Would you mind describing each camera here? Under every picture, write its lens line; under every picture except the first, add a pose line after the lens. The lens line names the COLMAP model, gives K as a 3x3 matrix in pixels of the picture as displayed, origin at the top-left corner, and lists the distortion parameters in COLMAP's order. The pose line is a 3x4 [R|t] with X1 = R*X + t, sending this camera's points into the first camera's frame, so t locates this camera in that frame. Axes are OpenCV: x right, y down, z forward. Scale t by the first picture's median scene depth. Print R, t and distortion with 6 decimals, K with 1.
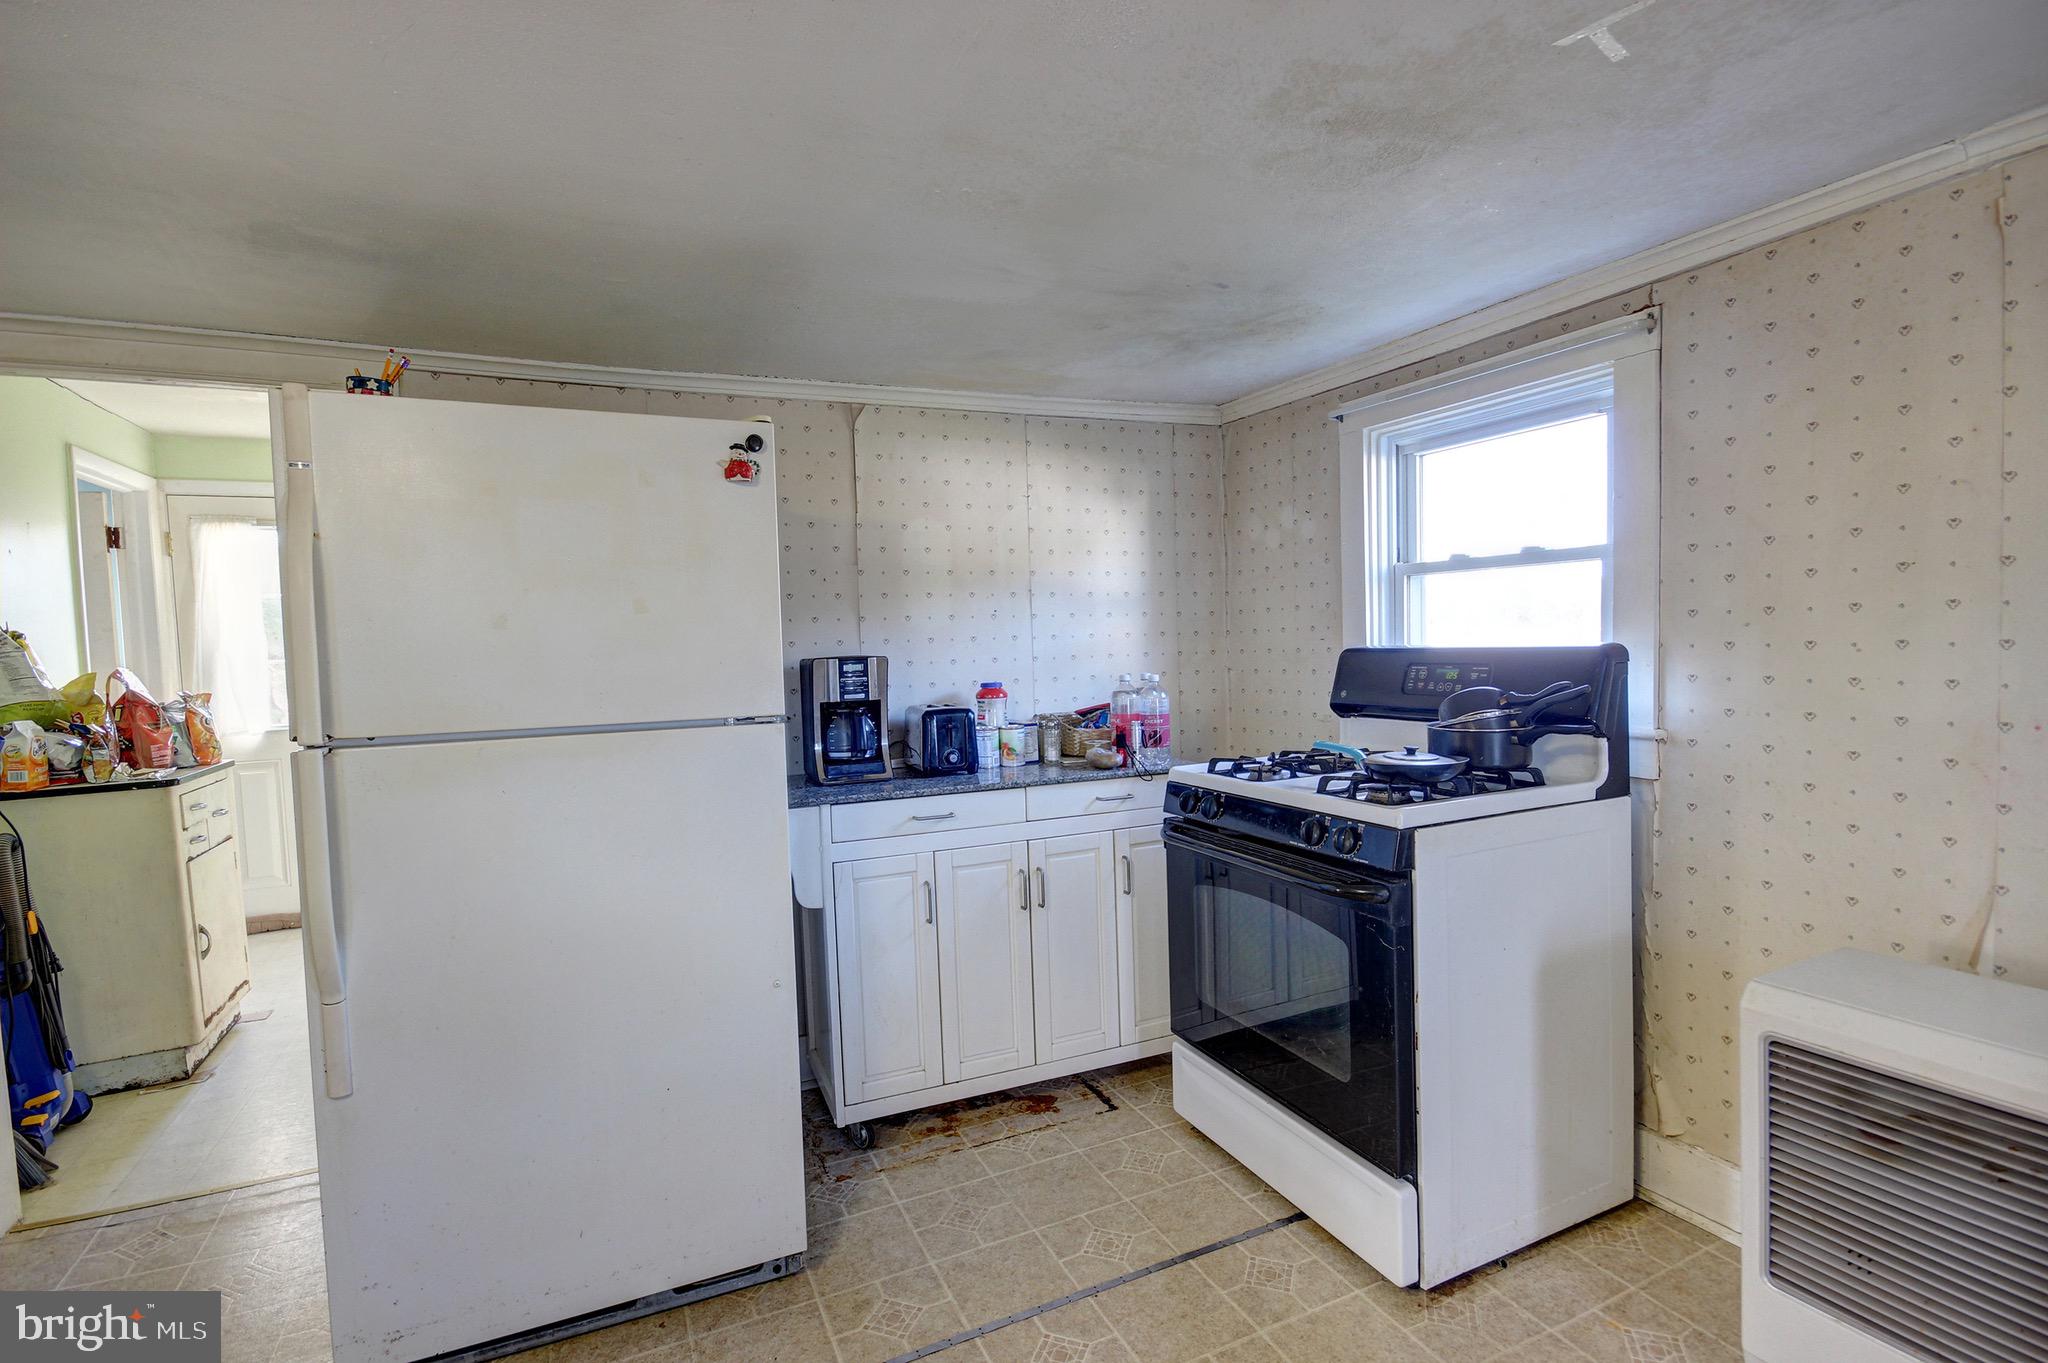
lens RADIAL K [[949.0, 0, 1028.7], [0, 949.0, 692.7], [0, 0, 1]] dist [-0.004021, -0.002480]
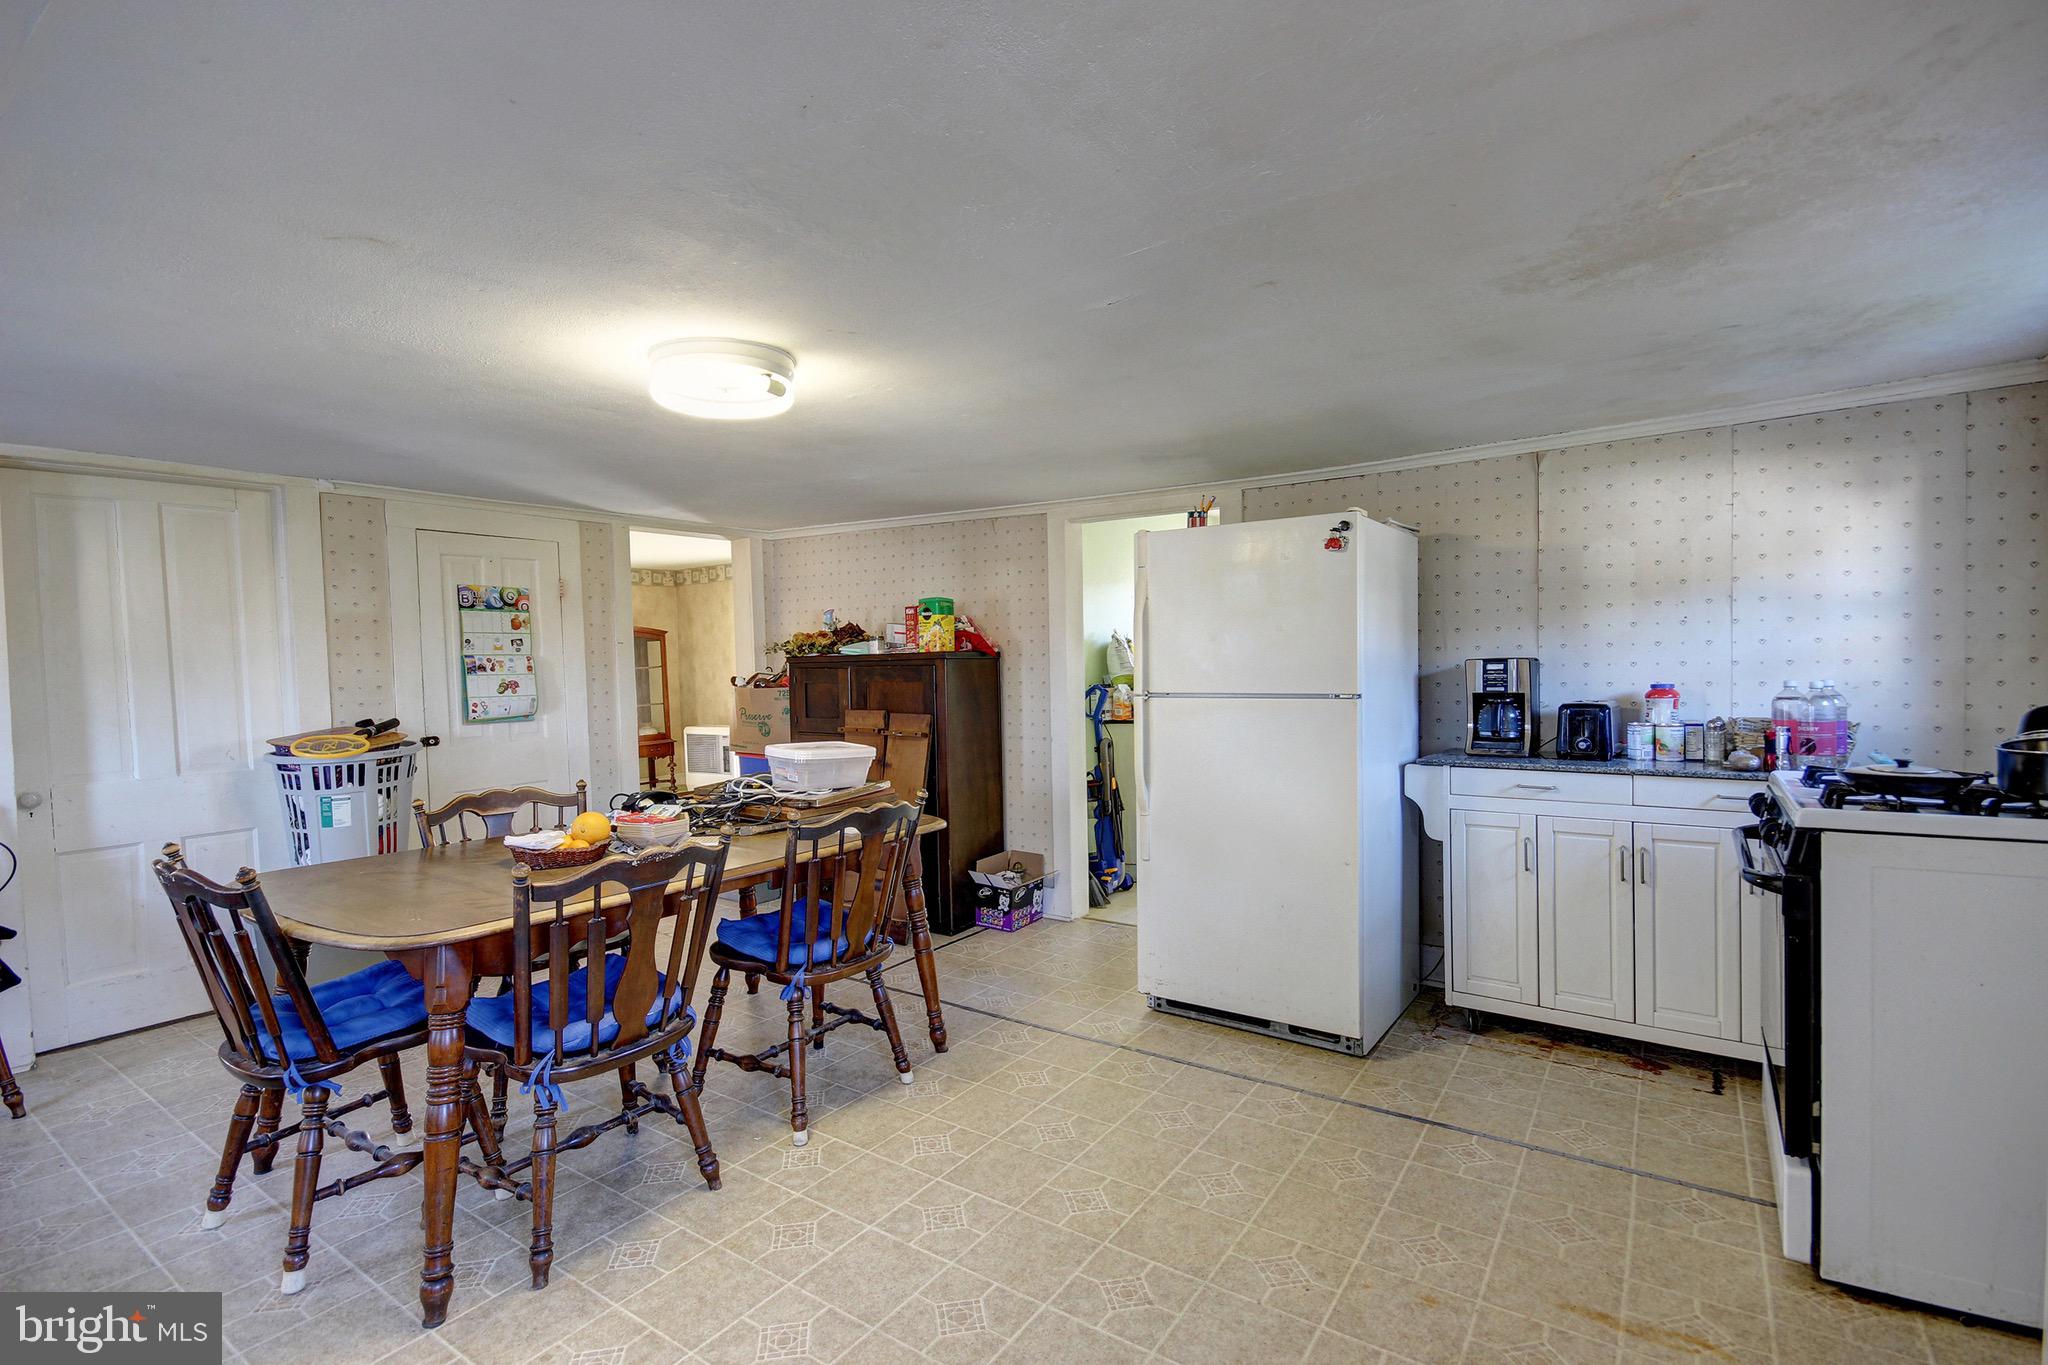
lens RADIAL K [[949.0, 0, 1026.9], [0, 949.0, 690.8], [0, 0, 1]] dist [-0.004021, -0.002480]
pose [[0.507538, 0.044035, -0.860504, 0.598050], [-0.042917, 0.998746, 0.025796, 0.000542], [0.860560, 0.023838, 0.508791, -0.203827]]
